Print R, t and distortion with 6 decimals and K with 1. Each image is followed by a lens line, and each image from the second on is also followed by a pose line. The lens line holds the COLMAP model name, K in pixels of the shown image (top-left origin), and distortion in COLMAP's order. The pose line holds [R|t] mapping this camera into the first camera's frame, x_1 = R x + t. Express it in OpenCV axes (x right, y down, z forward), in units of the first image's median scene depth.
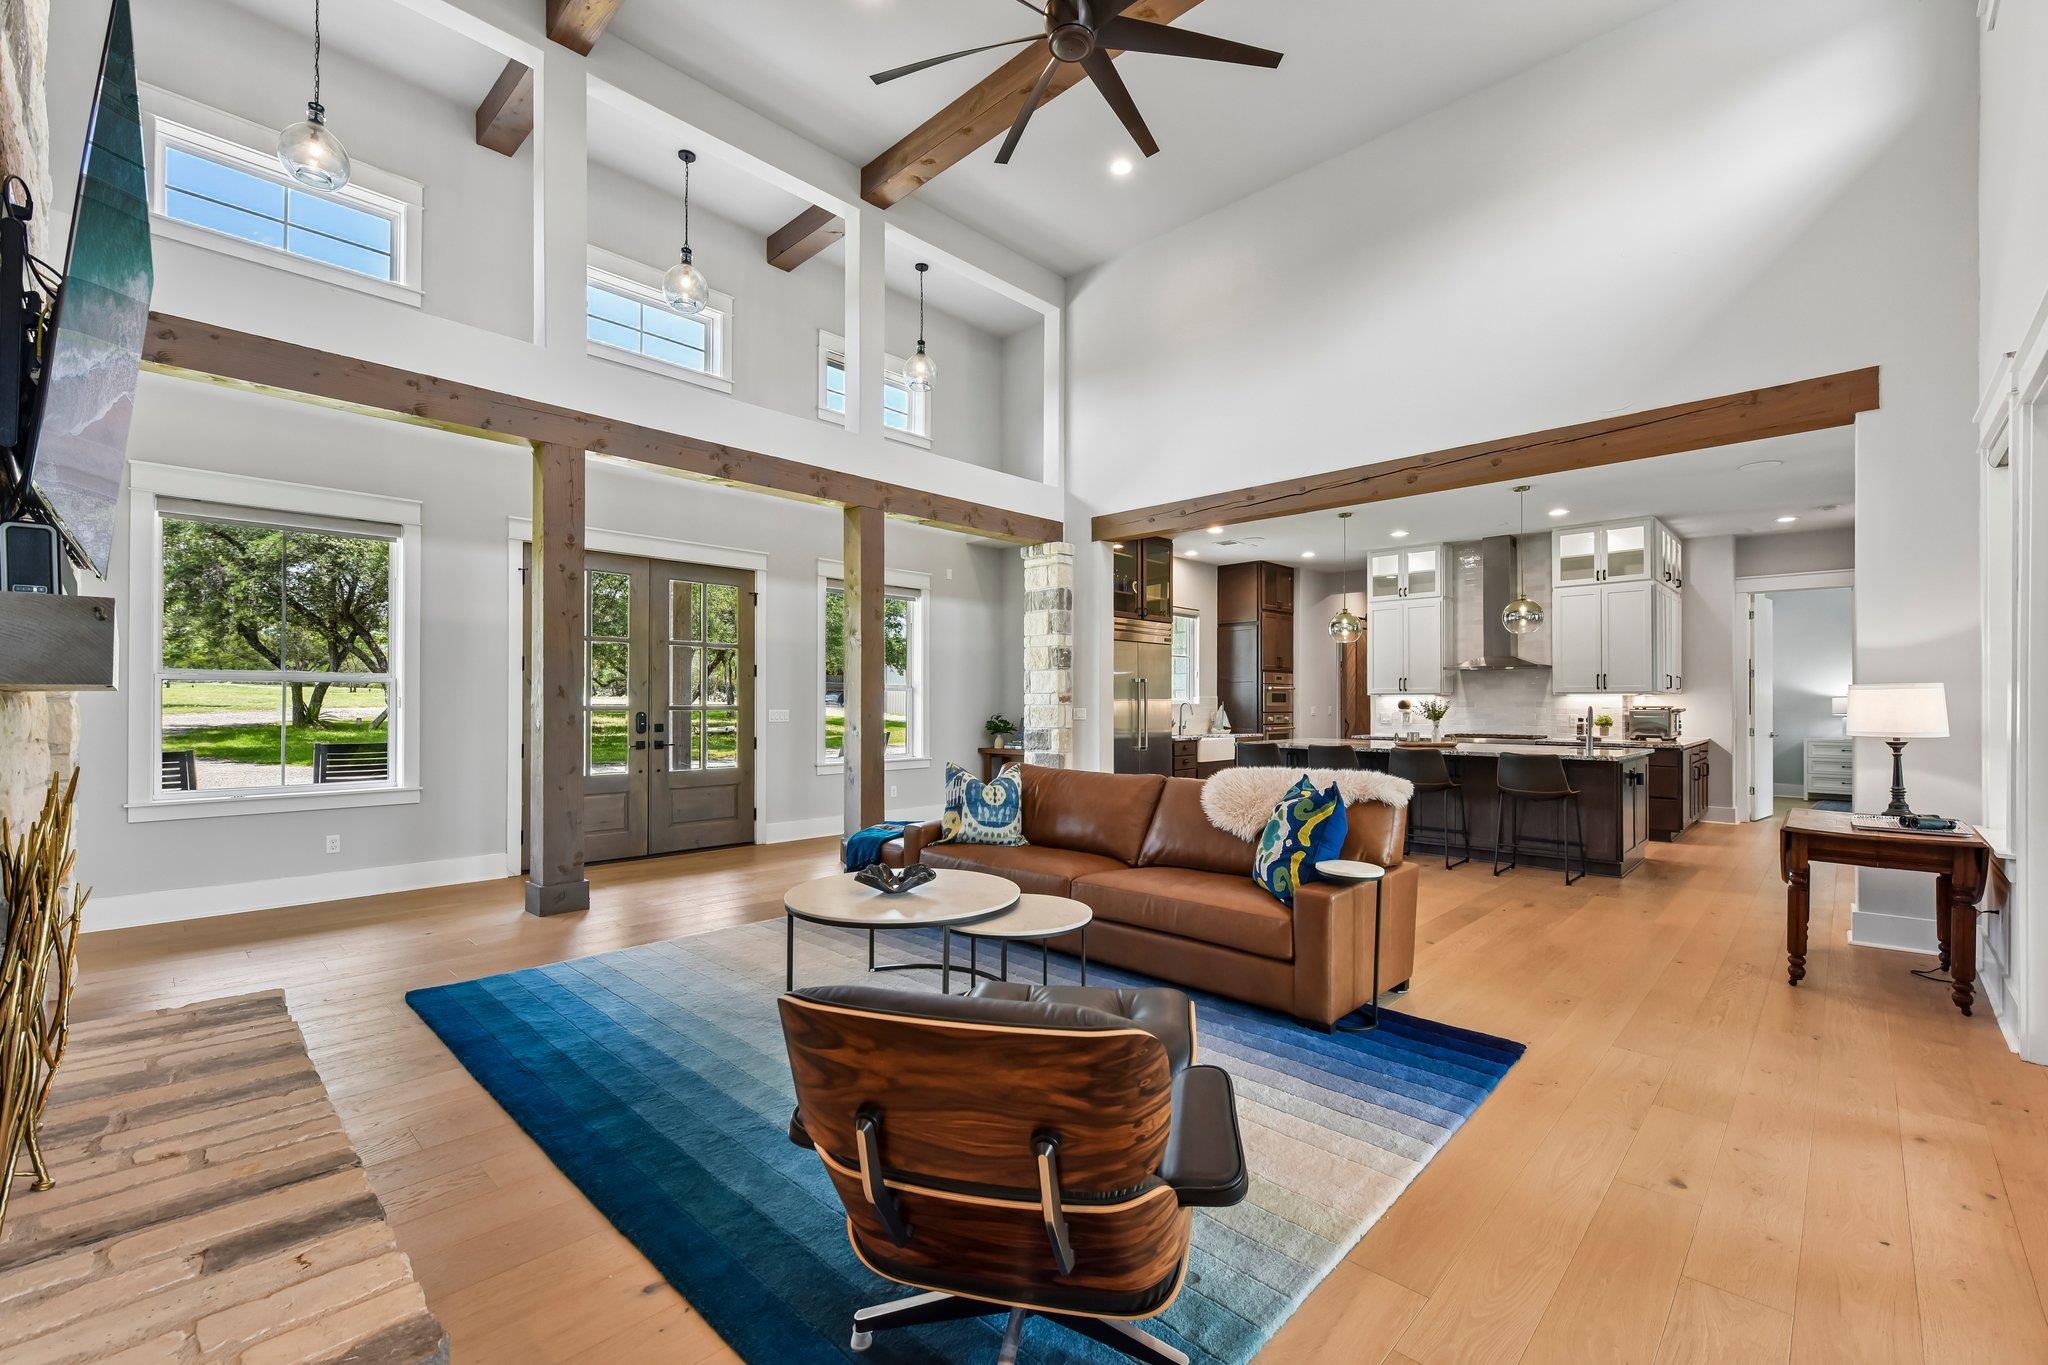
lens RADIAL K [[839.6, 0, 1042.7], [0, 839.6, 699.4], [0, 0, 1]] dist [-0.000958, -0.000045]
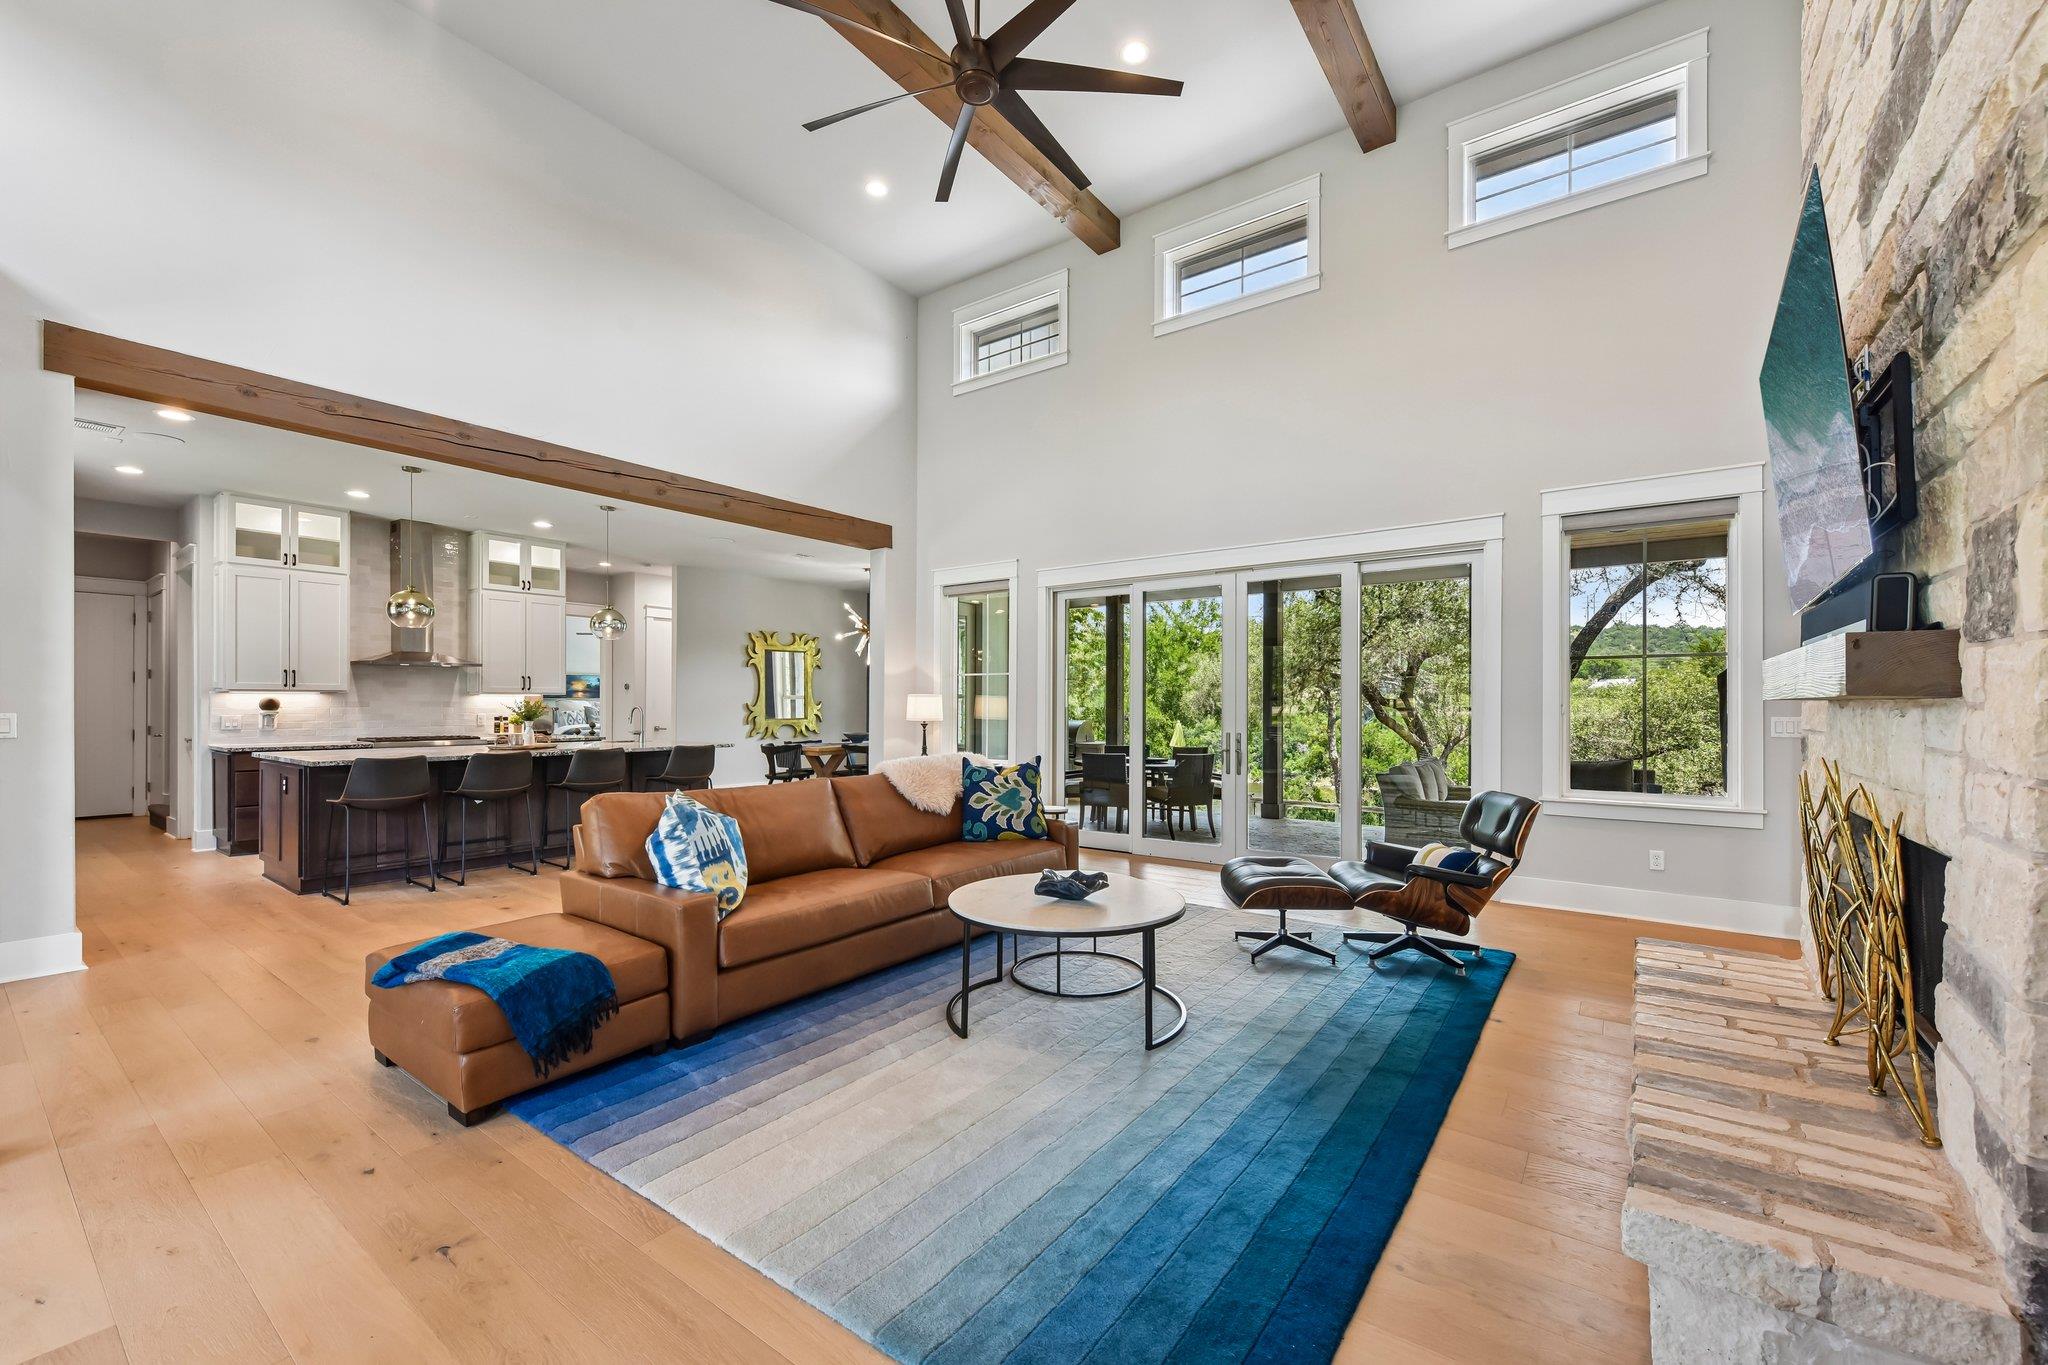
lens RADIAL K [[819.7, 0, 1022.2], [0, 819.7, 698.2], [0, 0, 1]] dist [-0.001719, -0.000733]
pose [[-0.100703, 0.007497, 0.994888, -0.439212], [-0.006696, 0.999944, -0.008213, 0.002491], [-0.994894, -0.007489, -0.100647, 0.452849]]
